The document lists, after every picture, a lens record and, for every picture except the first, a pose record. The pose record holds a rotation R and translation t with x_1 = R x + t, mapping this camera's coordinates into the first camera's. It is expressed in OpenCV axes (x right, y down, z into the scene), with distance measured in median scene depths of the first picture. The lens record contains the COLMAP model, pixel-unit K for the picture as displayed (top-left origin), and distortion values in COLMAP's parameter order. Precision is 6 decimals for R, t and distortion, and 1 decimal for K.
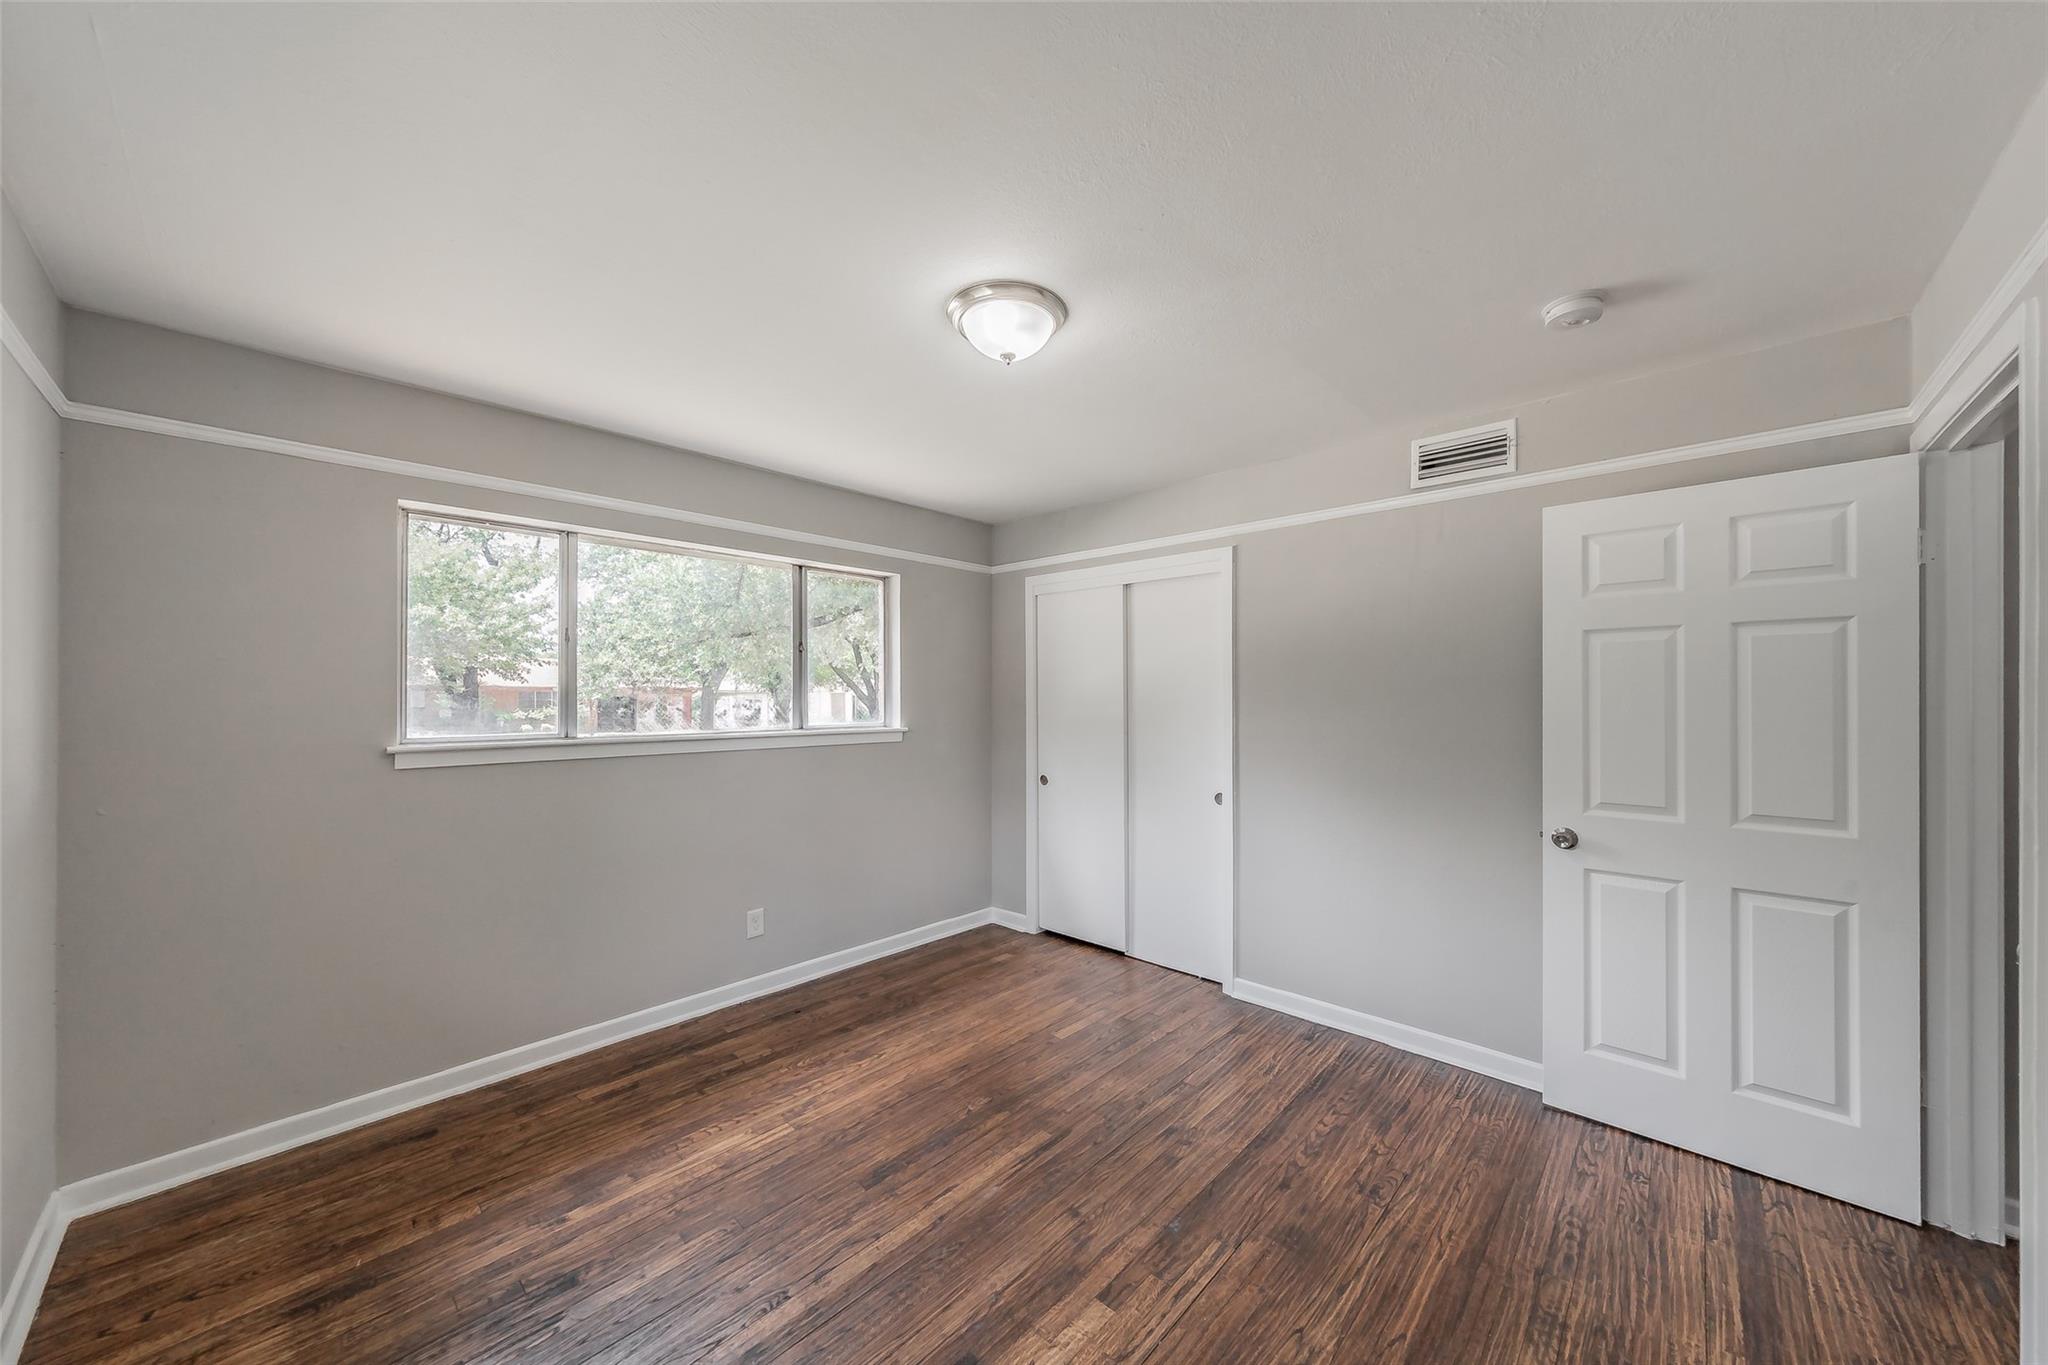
lens RADIAL K [[717.2, 0, 1027.6], [0, 717.2, 689.6], [0, 0, 1]] dist [0.001353, -0.000151]
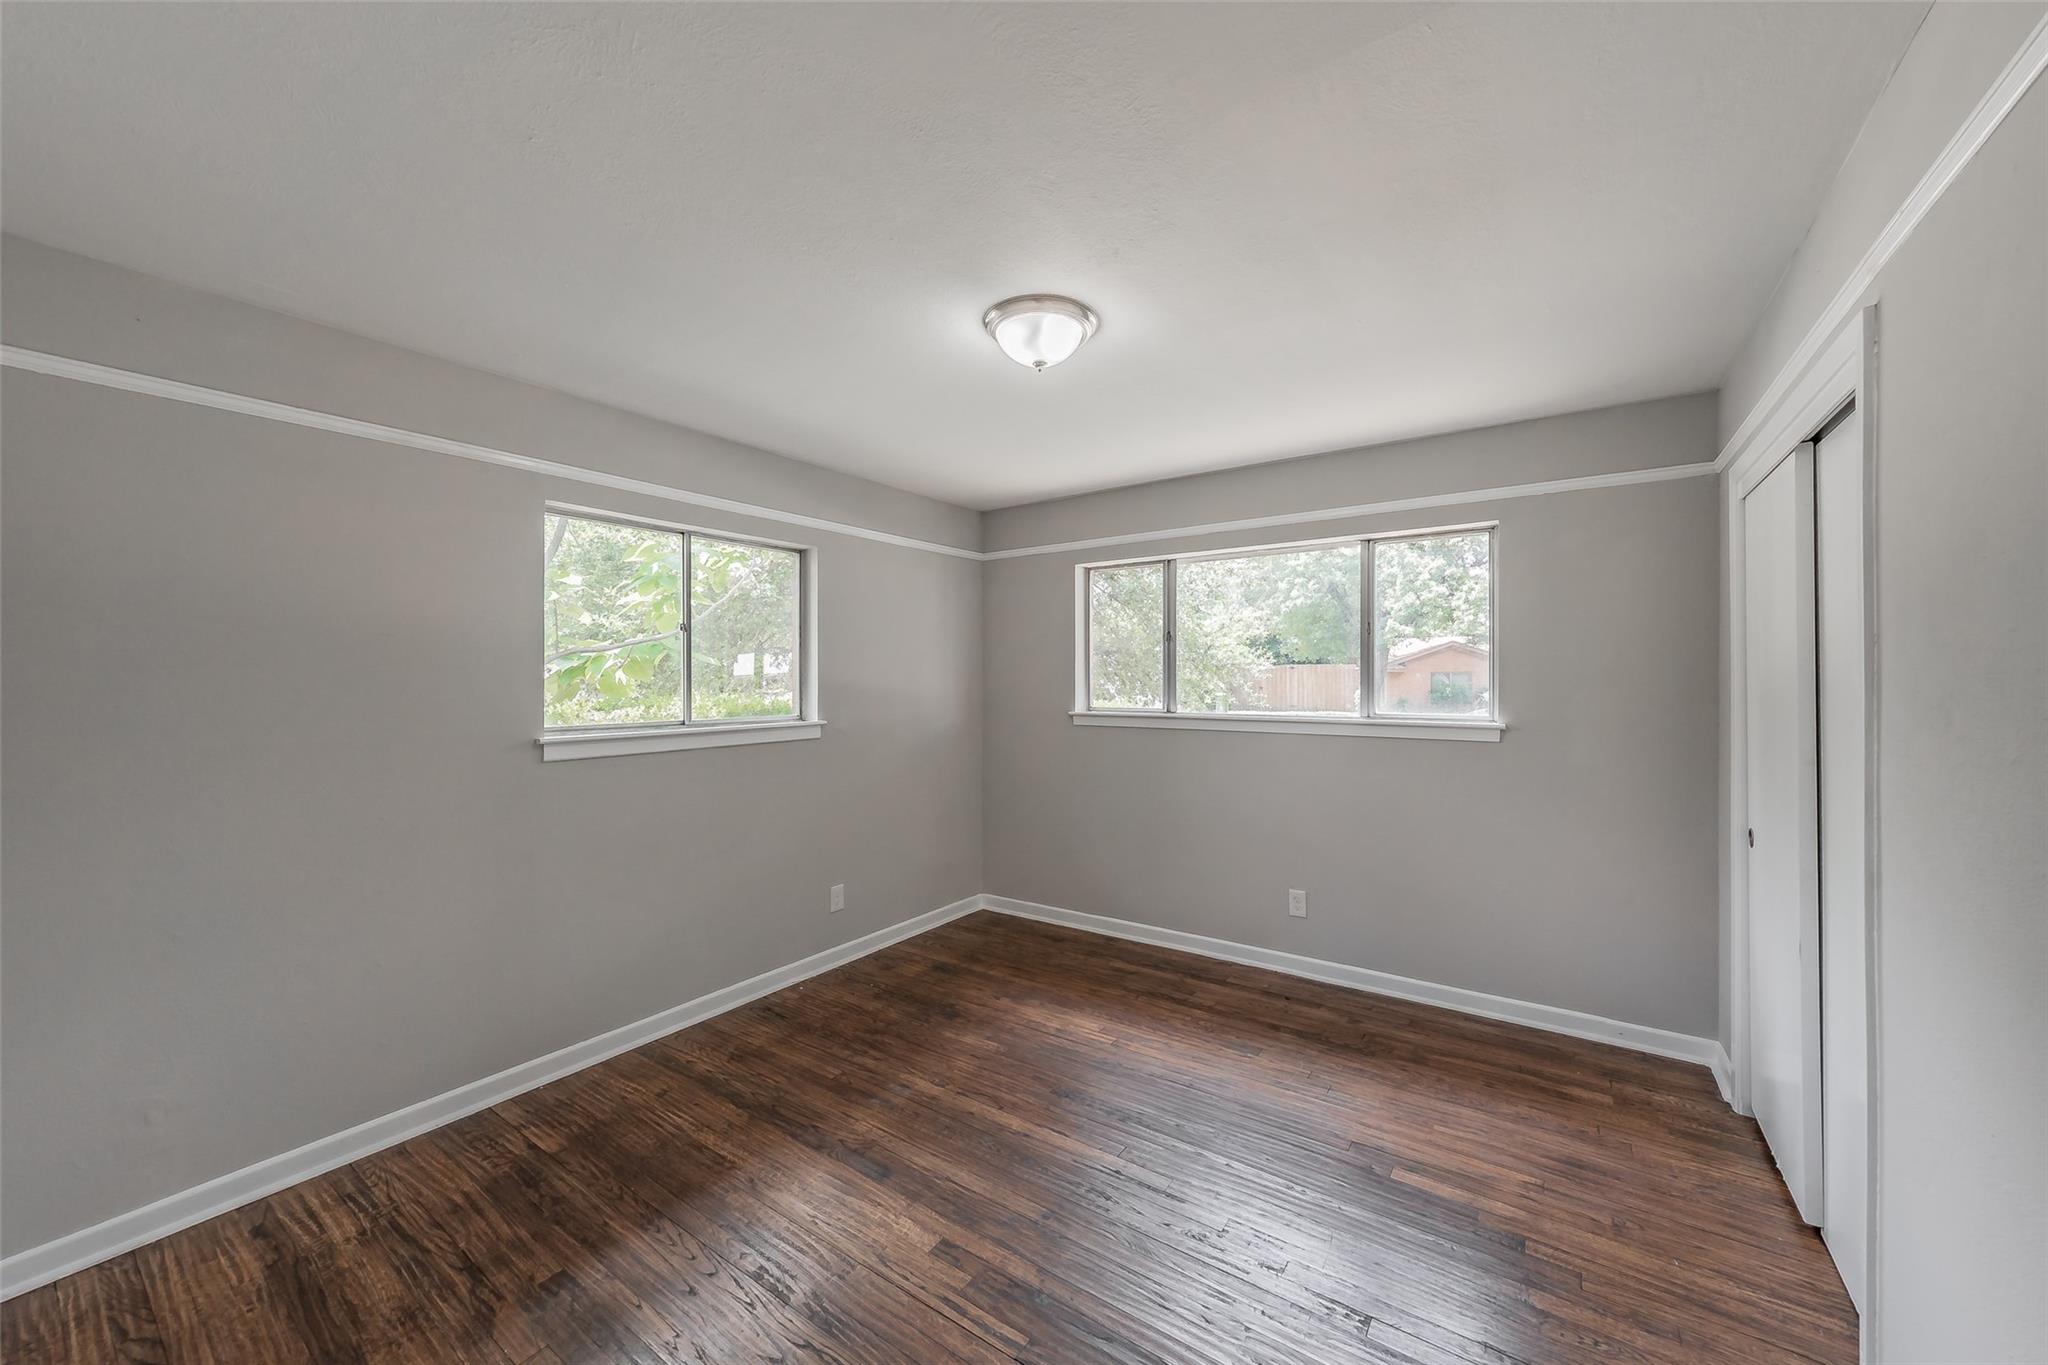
lens RADIAL K [[717.2, 0, 1030.1], [0, 717.2, 673.5], [0, 0, 1]] dist [0.001353, -0.000151]
pose [[0.166773, -0.006007, -0.985977, 0.703979], [0.009405, 0.999946, -0.004501, -0.002509], [0.985950, -0.008522, 0.166821, 0.561681]]
